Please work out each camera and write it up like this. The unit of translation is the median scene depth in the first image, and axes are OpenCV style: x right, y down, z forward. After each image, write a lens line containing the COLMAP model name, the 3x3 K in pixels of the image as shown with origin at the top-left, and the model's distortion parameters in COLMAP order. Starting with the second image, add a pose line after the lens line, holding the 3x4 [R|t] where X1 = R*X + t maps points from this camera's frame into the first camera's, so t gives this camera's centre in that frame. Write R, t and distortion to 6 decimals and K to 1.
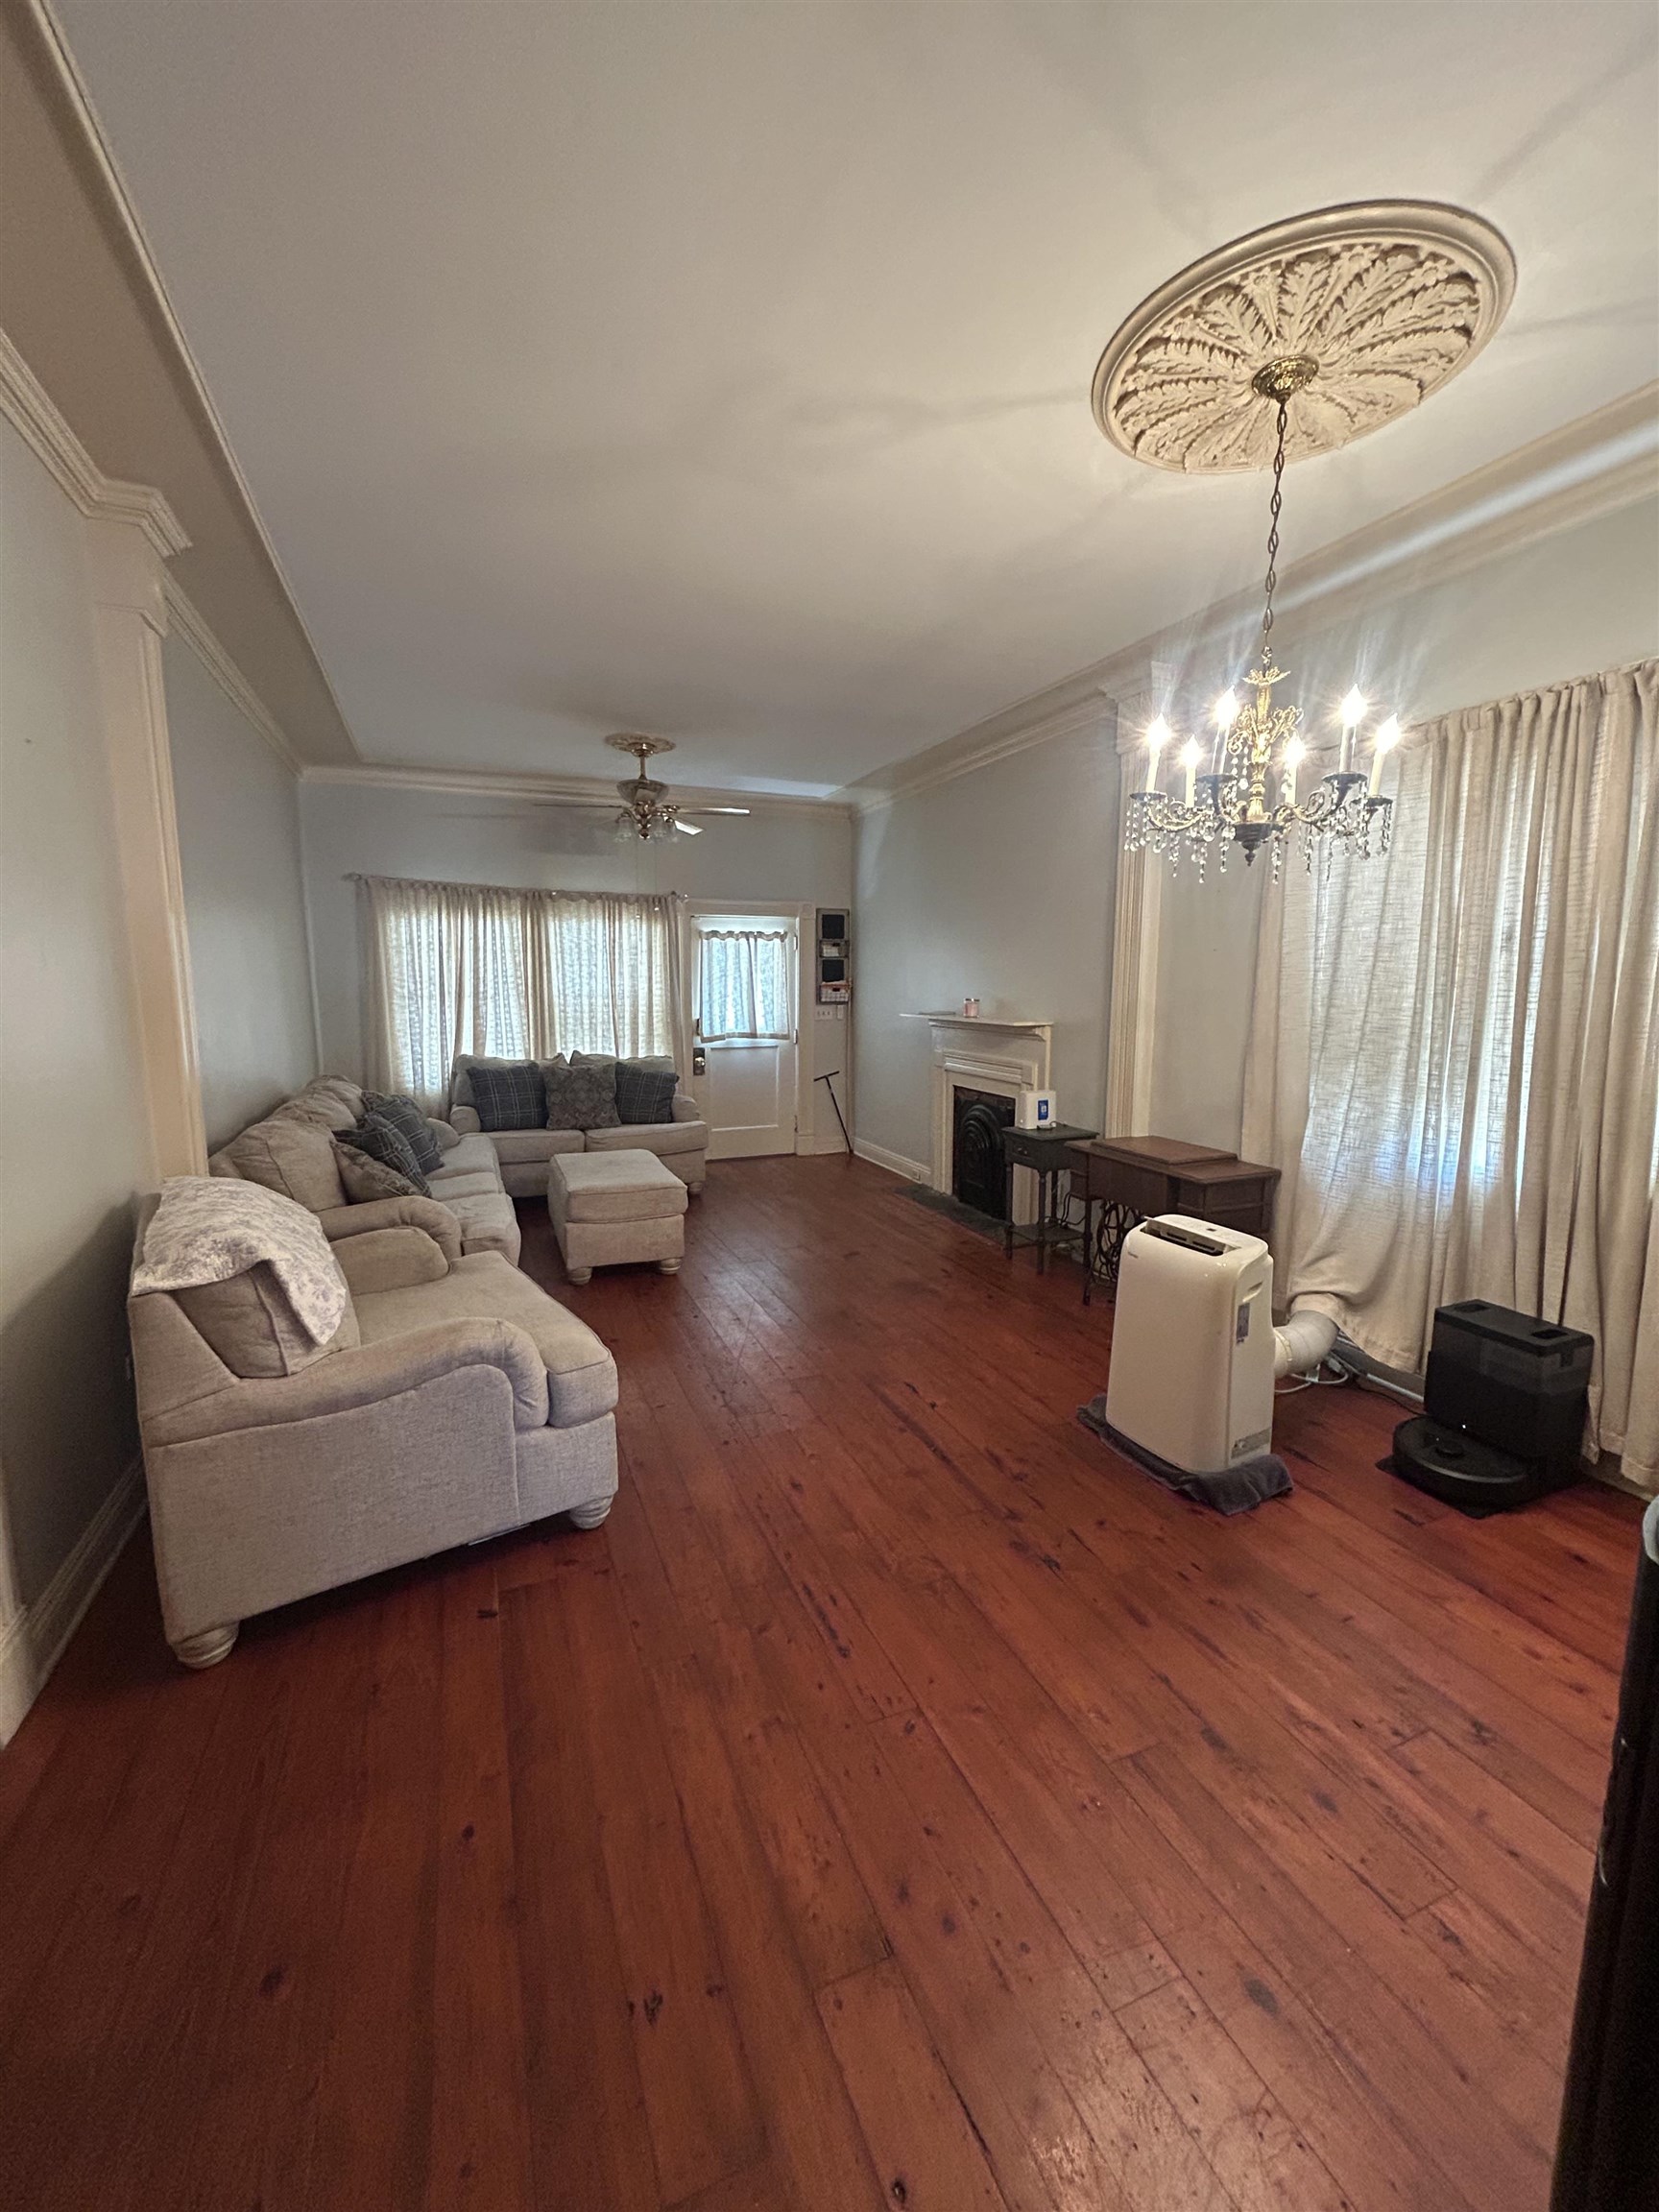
lens RADIAL K [[893.8, 0, 830.9], [0, 893.8, 1107.3], [0, 0, 1]] dist [-0.001037, 0.001486]
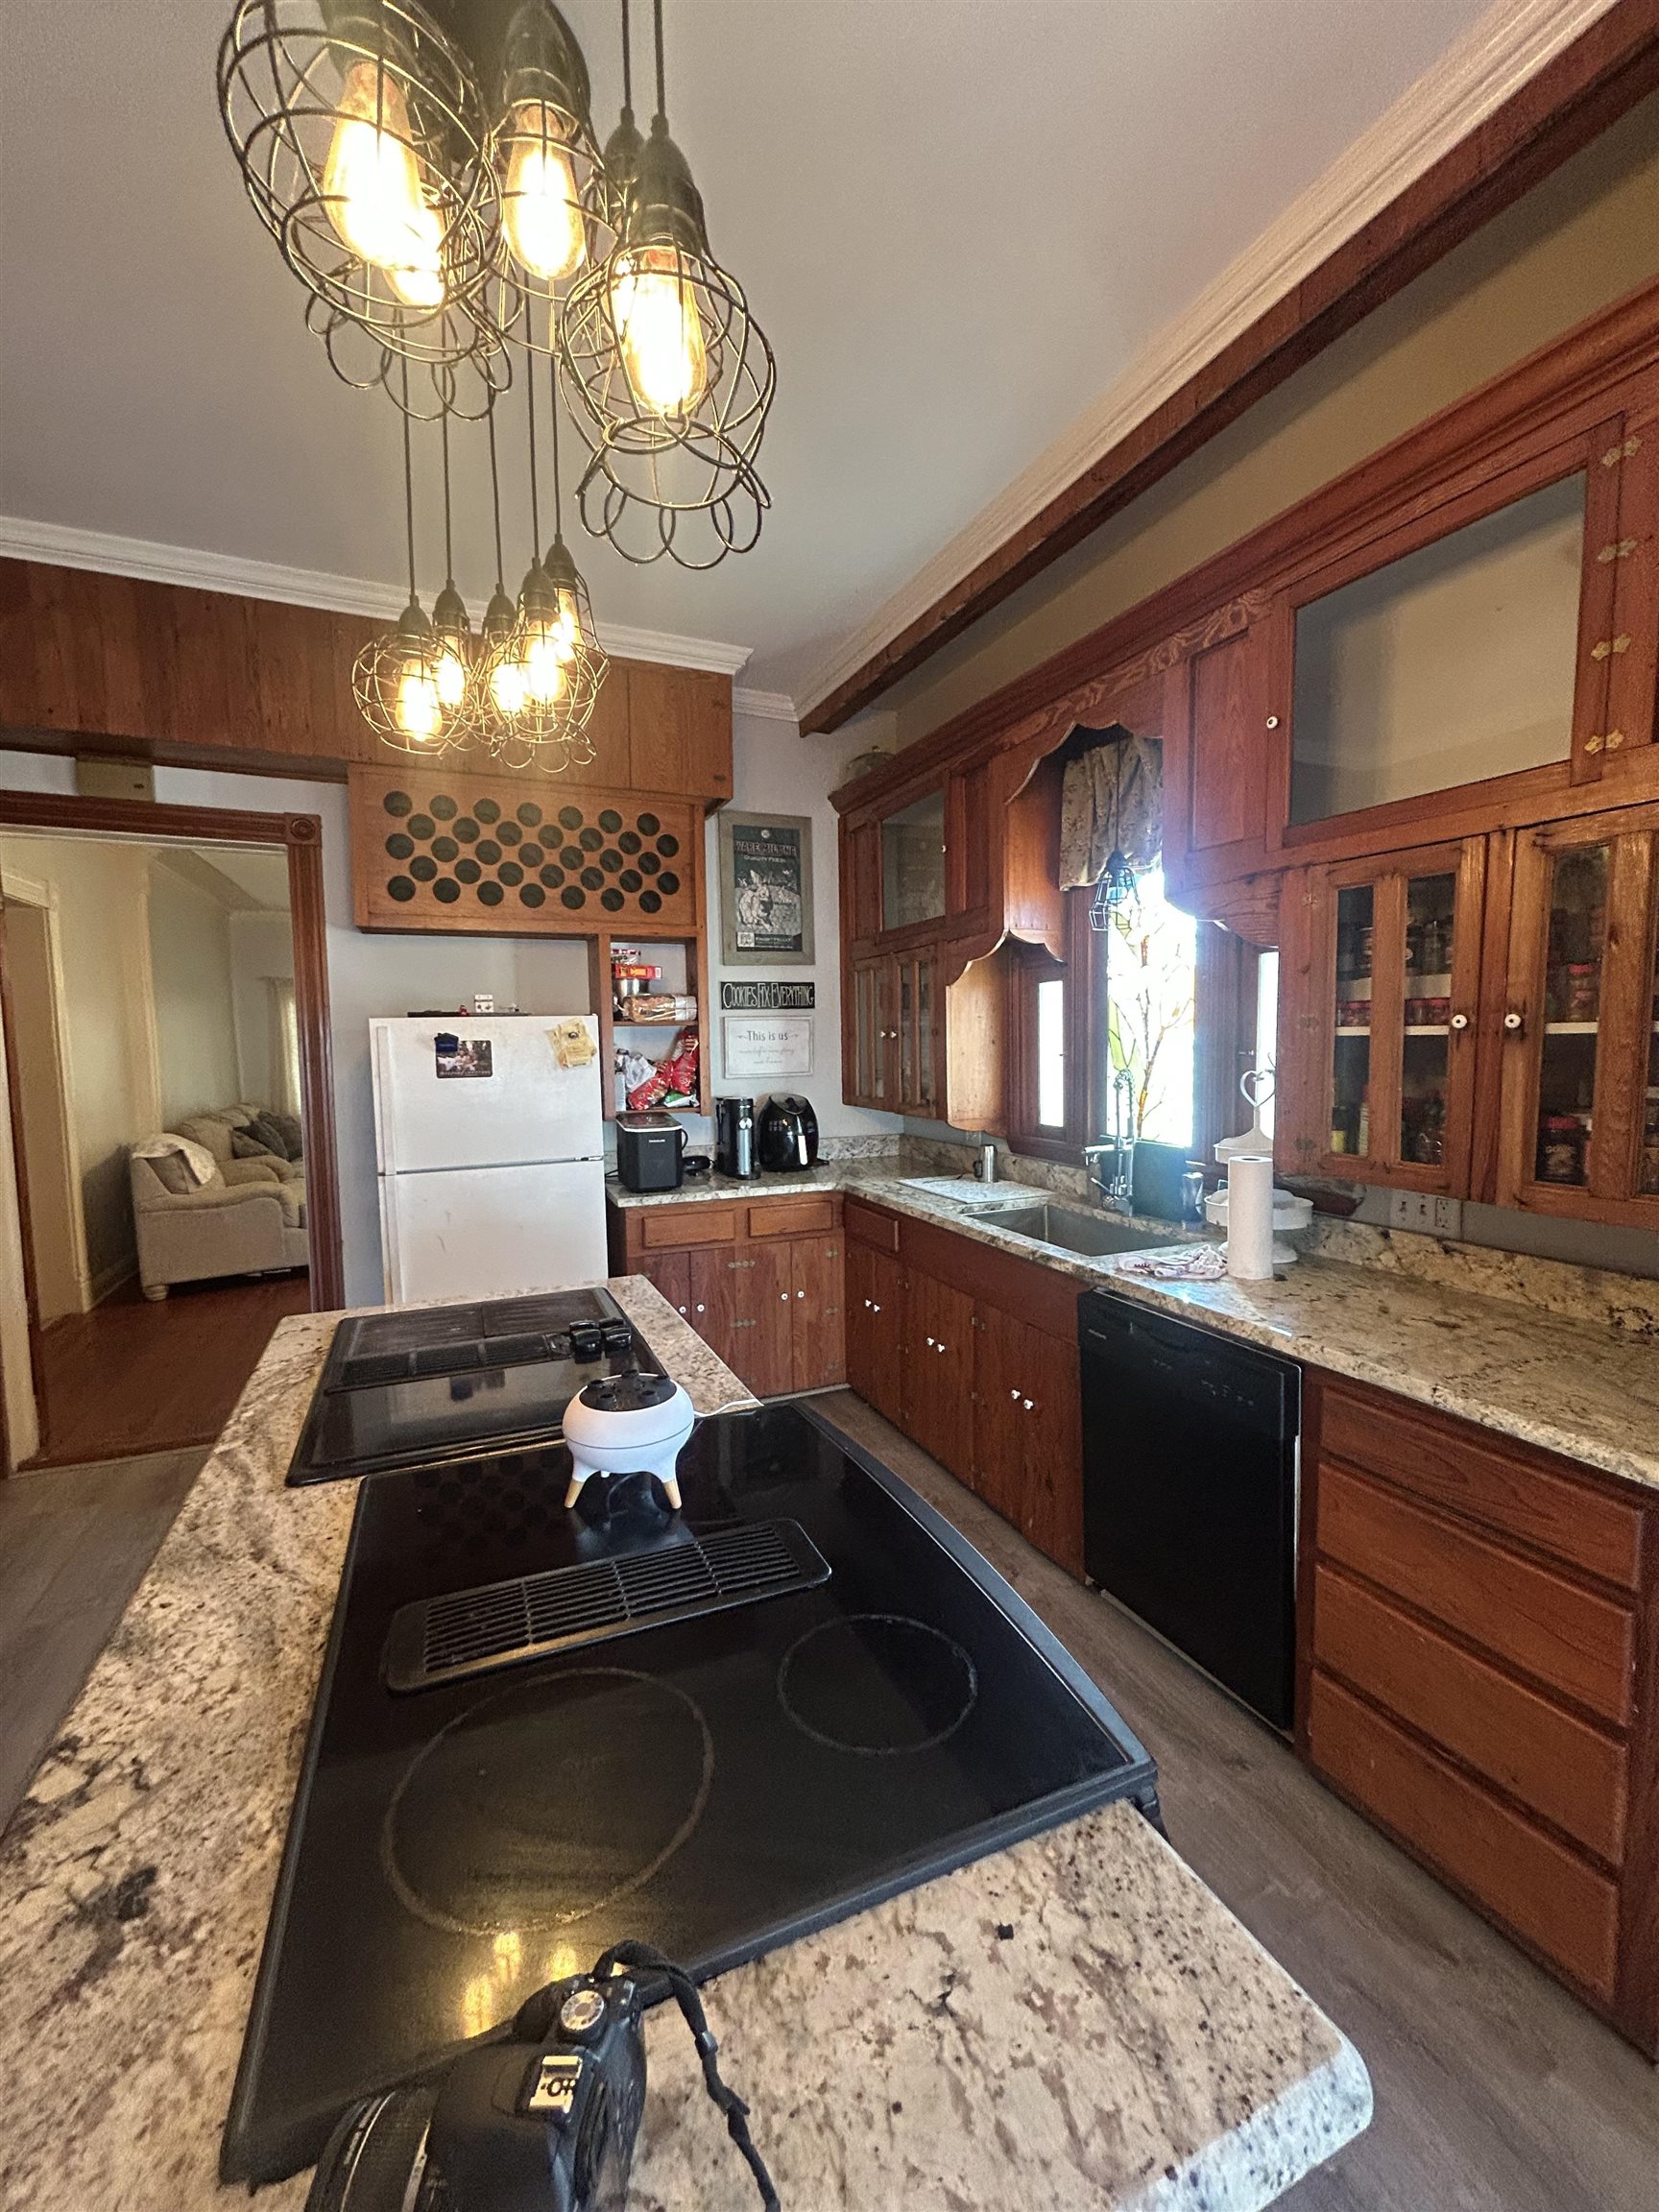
lens RADIAL K [[893.8, 0, 830.9], [0, 893.8, 1107.3], [0, 0, 1]] dist [-0.001037, 0.001486]
pose [[0.999541, -0.014029, 0.026847, 1.247523], [0.015502, 0.998341, -0.055445, 0.214455], [-0.026025, 0.055836, 0.998101, -1.741086]]
